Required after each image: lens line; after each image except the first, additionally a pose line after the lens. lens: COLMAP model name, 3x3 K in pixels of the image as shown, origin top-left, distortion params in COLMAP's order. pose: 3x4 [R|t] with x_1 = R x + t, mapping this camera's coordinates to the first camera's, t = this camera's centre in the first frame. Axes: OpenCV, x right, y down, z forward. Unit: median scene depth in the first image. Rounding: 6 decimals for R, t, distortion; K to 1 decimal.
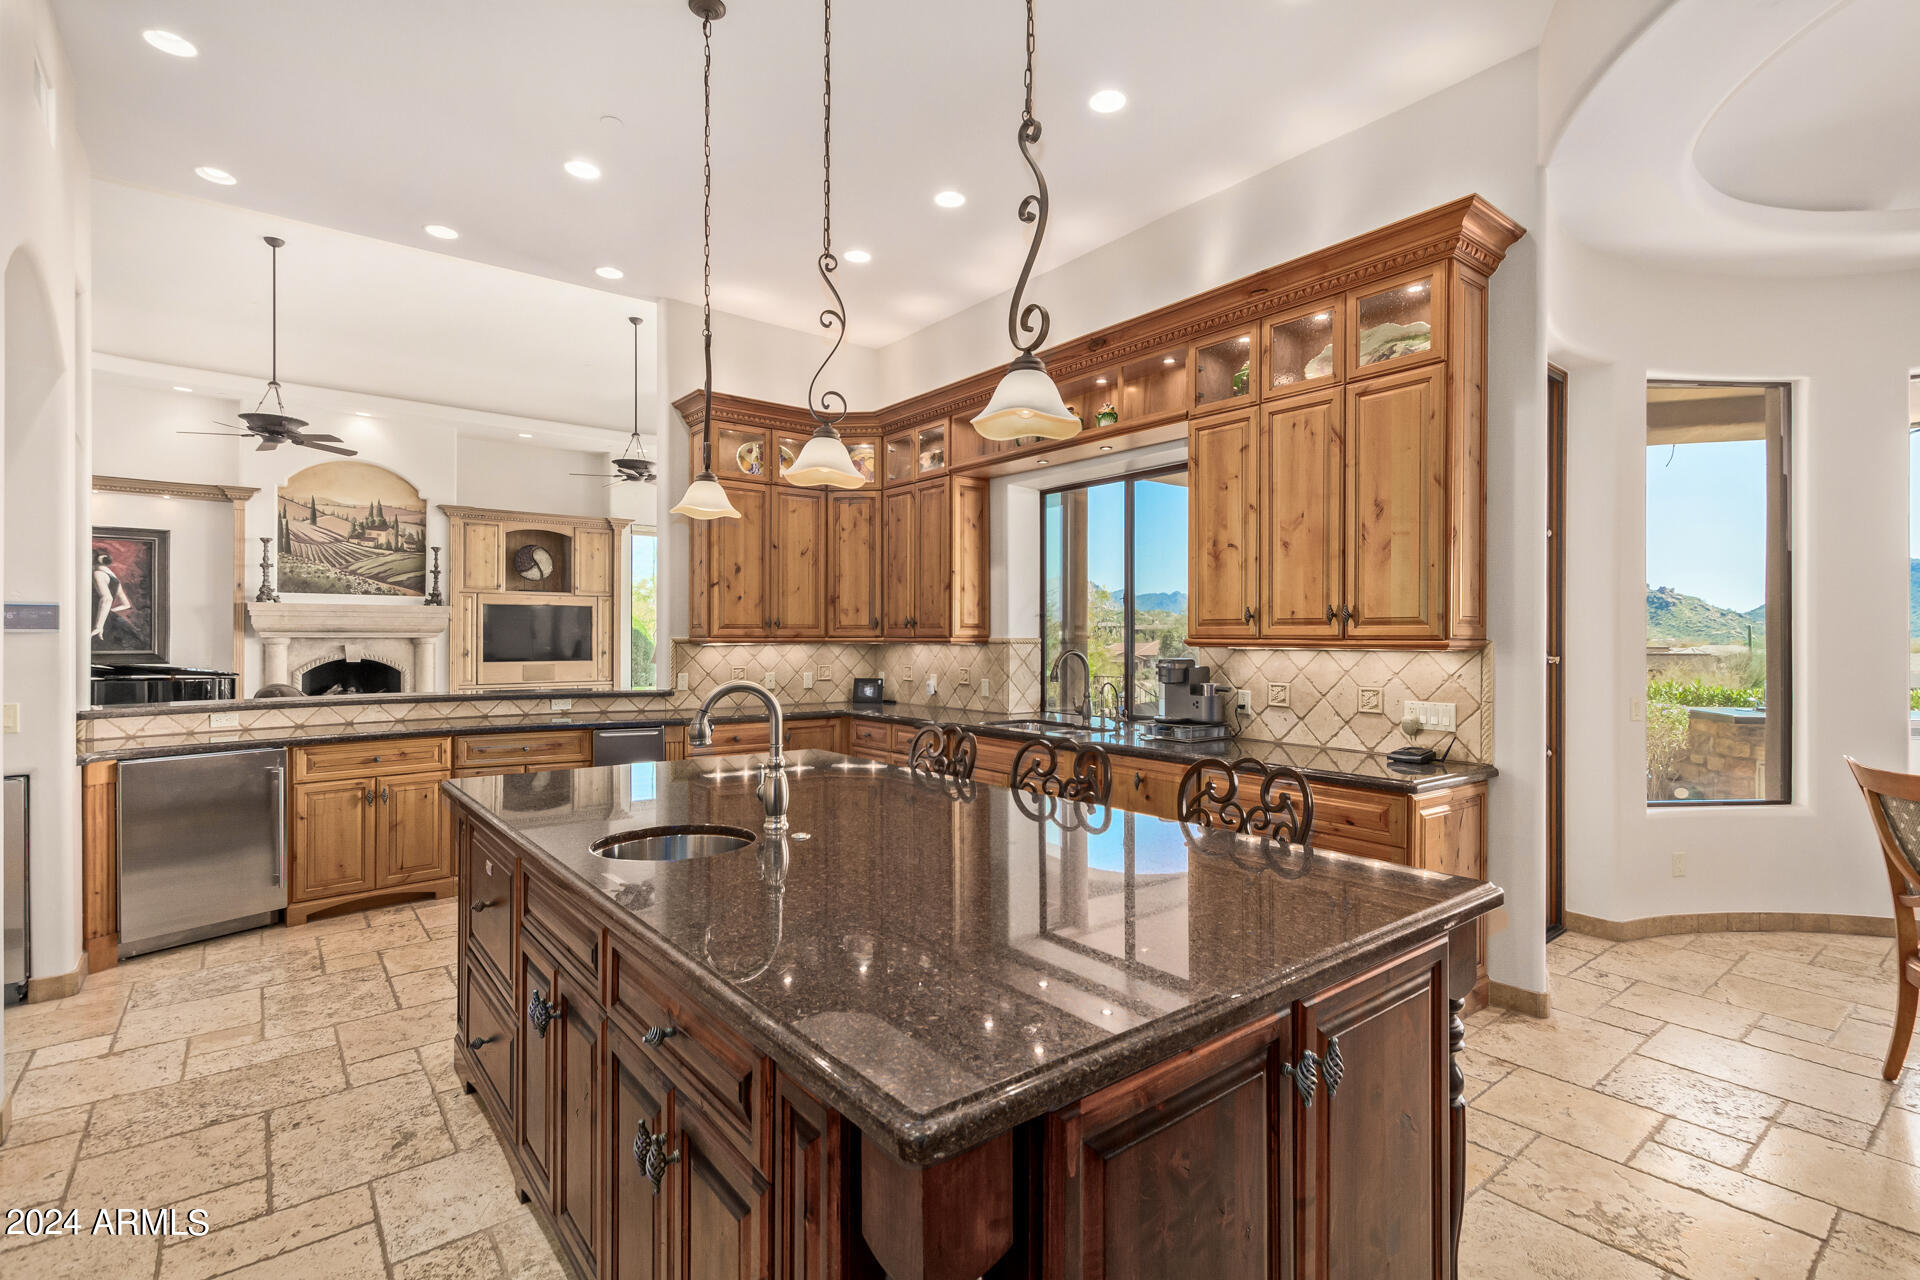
lens RADIAL K [[893.9, 0, 985.7], [0, 893.9, 636.0], [0, 0, 1]] dist [0.004948, -0.005276]
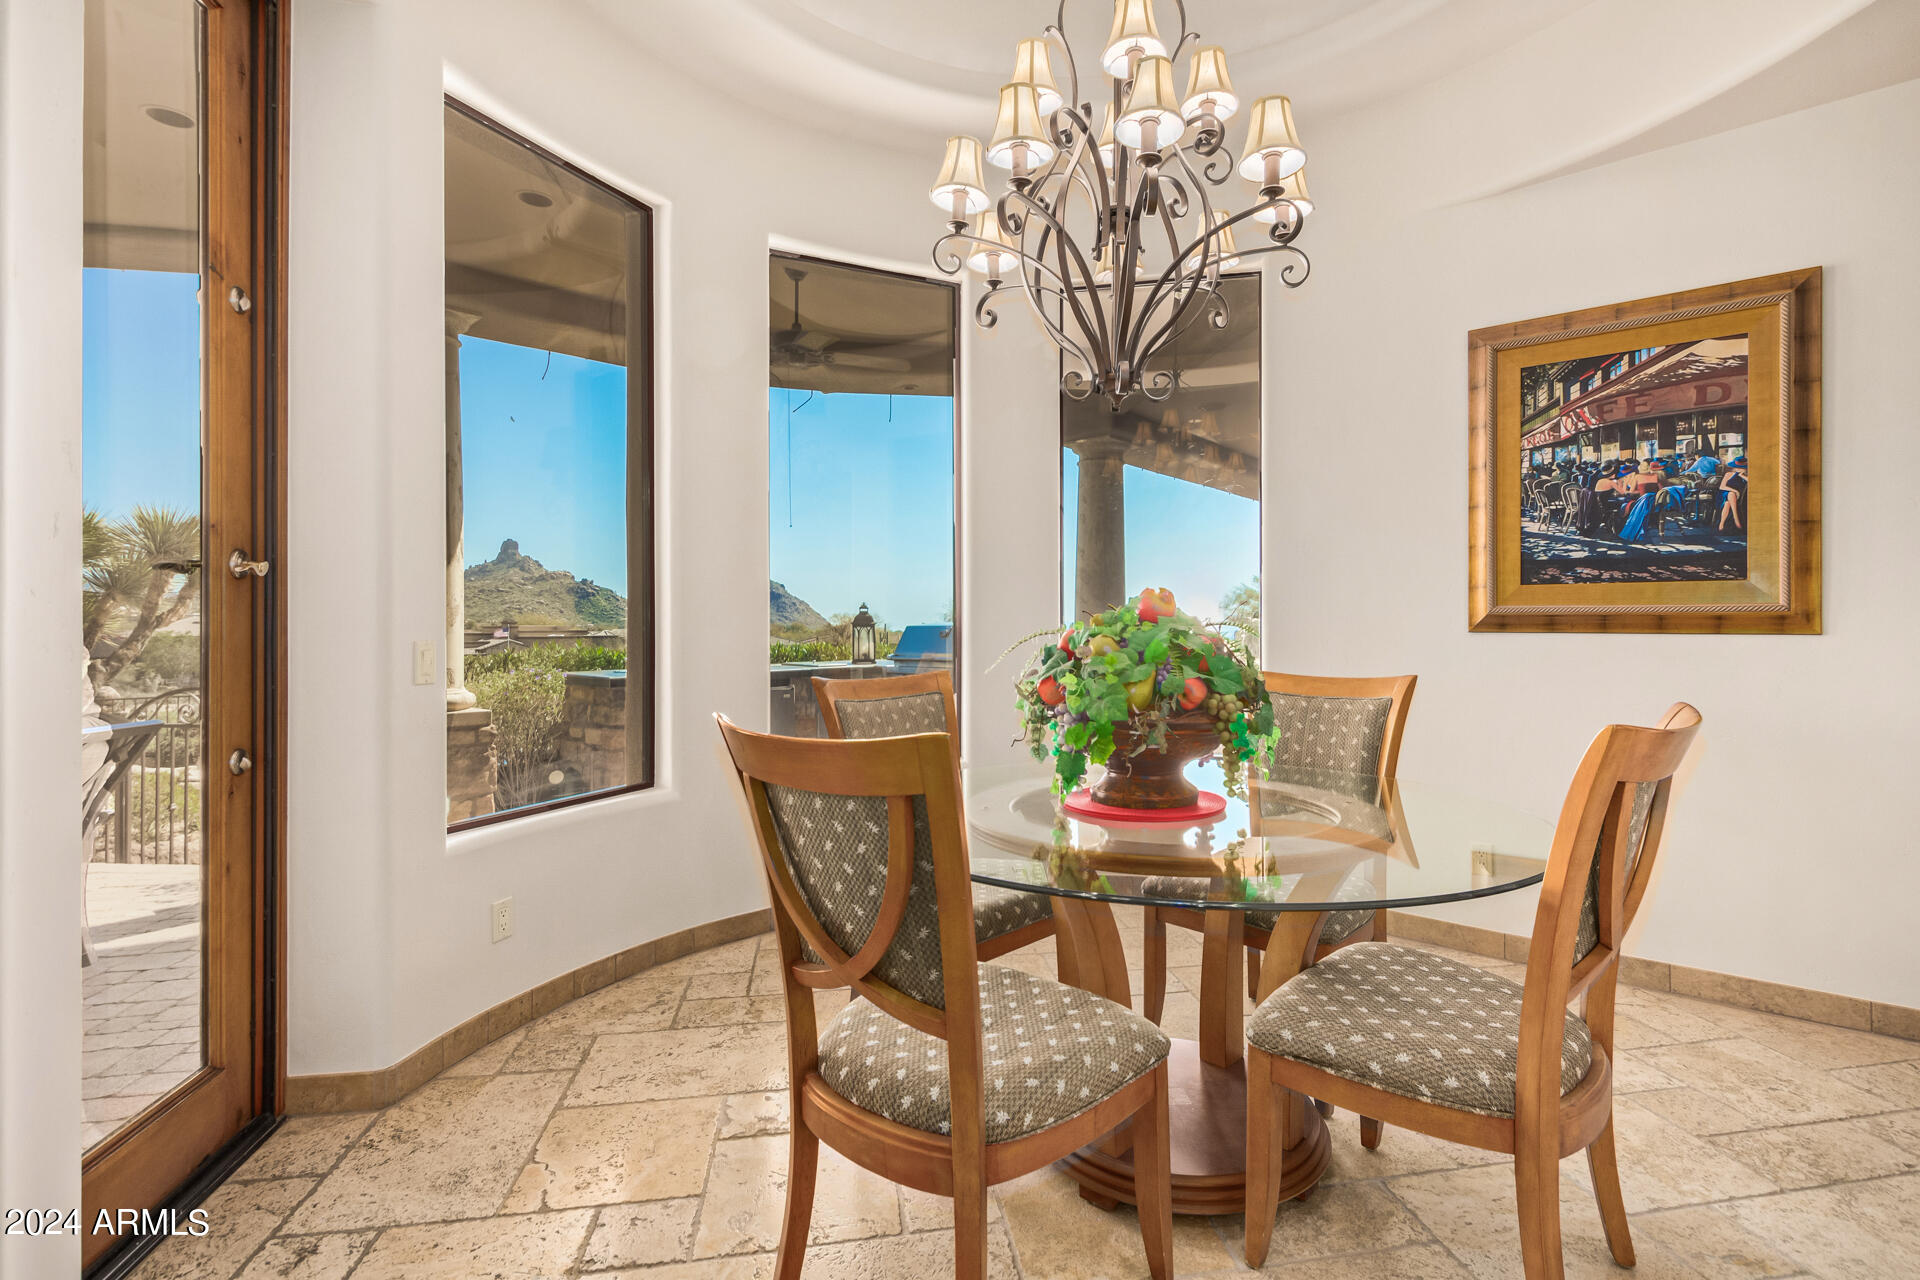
lens RADIAL K [[893.9, 0, 965.5], [0, 893.9, 622.4], [0, 0, 1]] dist [0.004948, -0.005276]
pose [[0.498976, 0.000177, 0.866616, 0.682735], [0.001245, 0.999999, -0.000920, 0.095916], [-0.866615, 0.001538, 0.498975, 0.717848]]
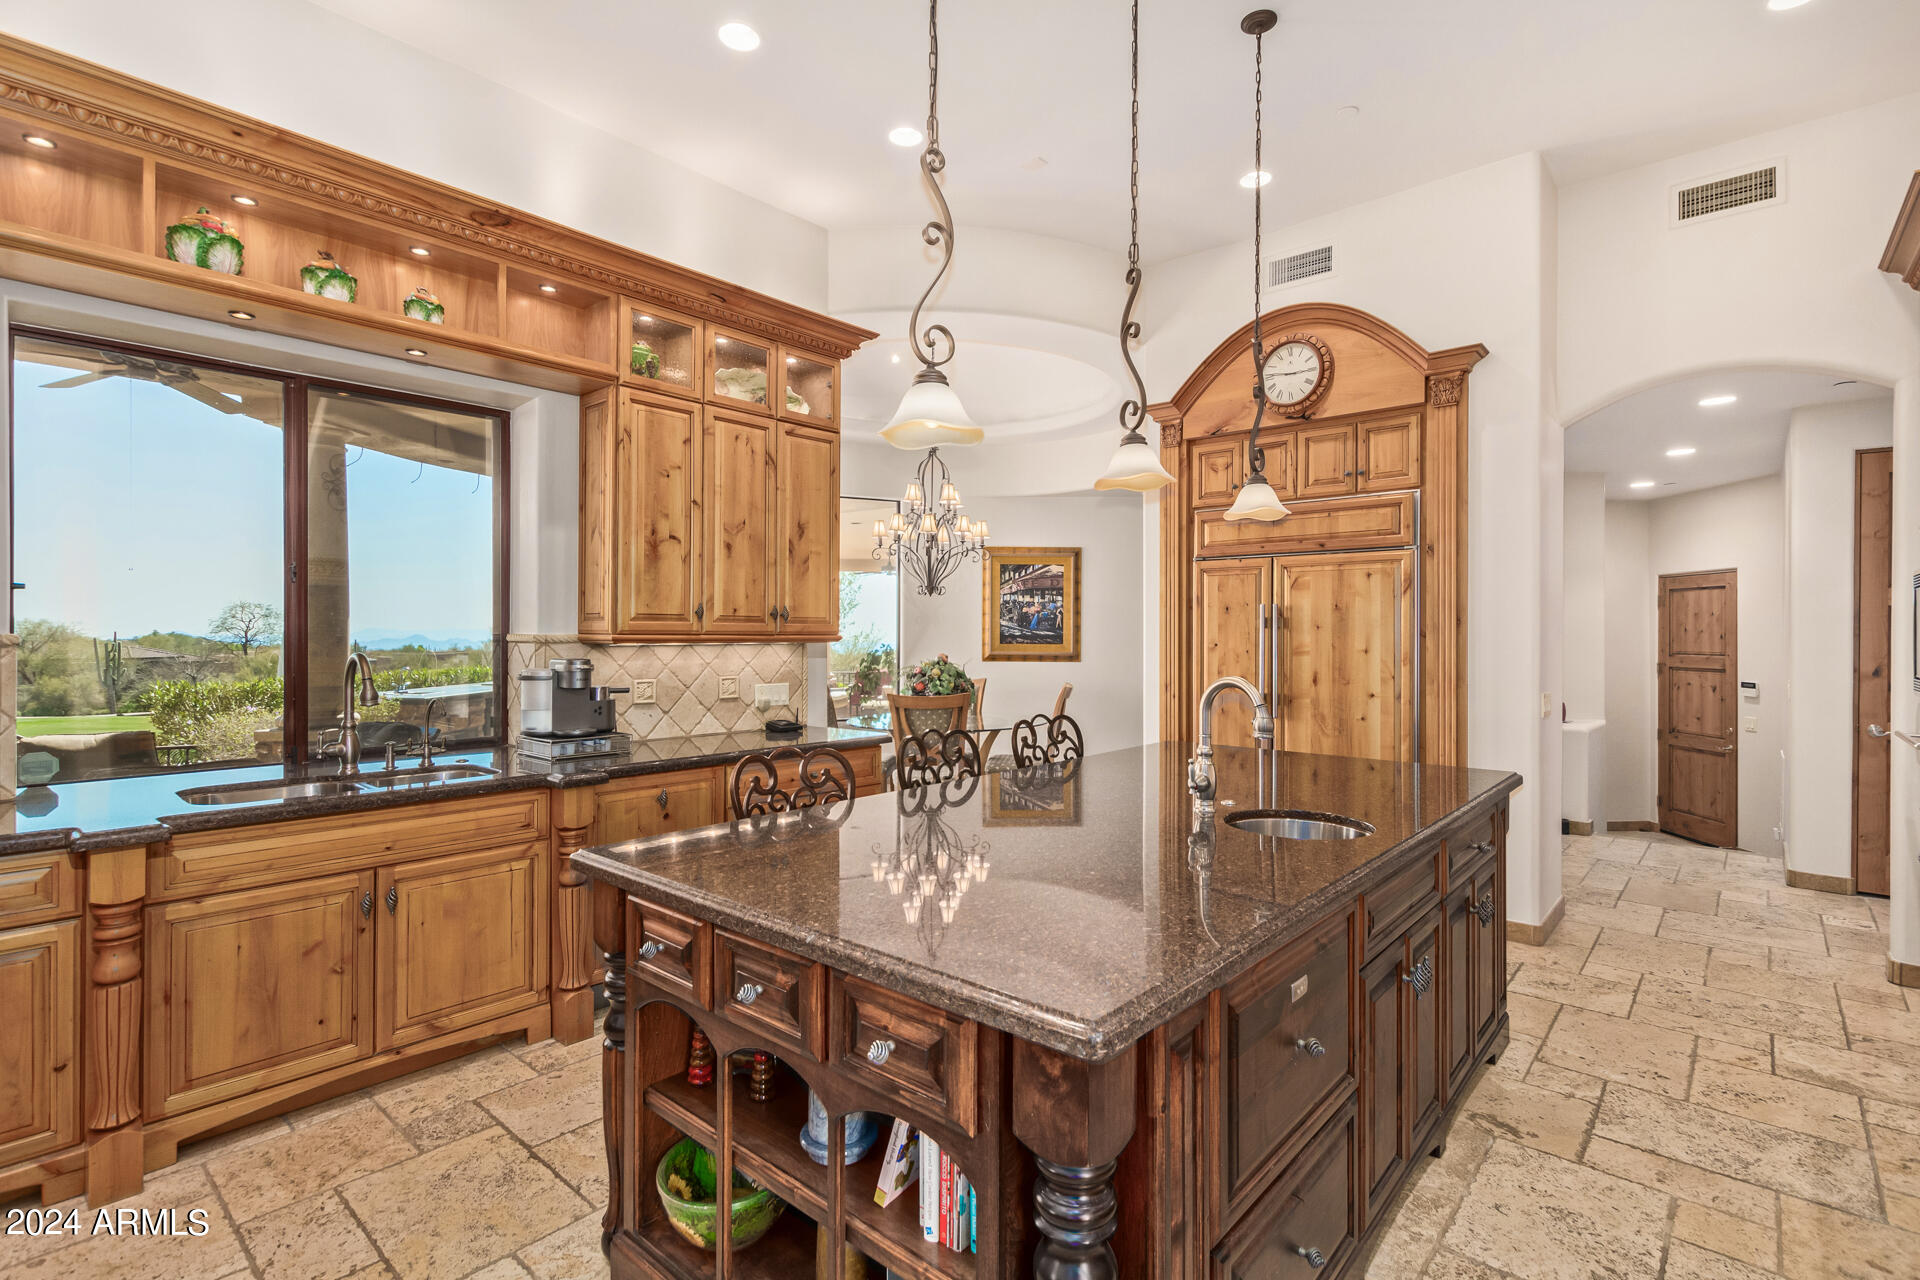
lens RADIAL K [[893.9, 0, 951.7], [0, 893.9, 634.6], [0, 0, 1]] dist [0.004948, -0.005276]
pose [[-0.158311, -0.001461, 0.987388, -1.161365], [-0.000204, 0.999999, 0.001447, 0.002514], [-0.987389, 0.000028, -0.158311, 1.385778]]
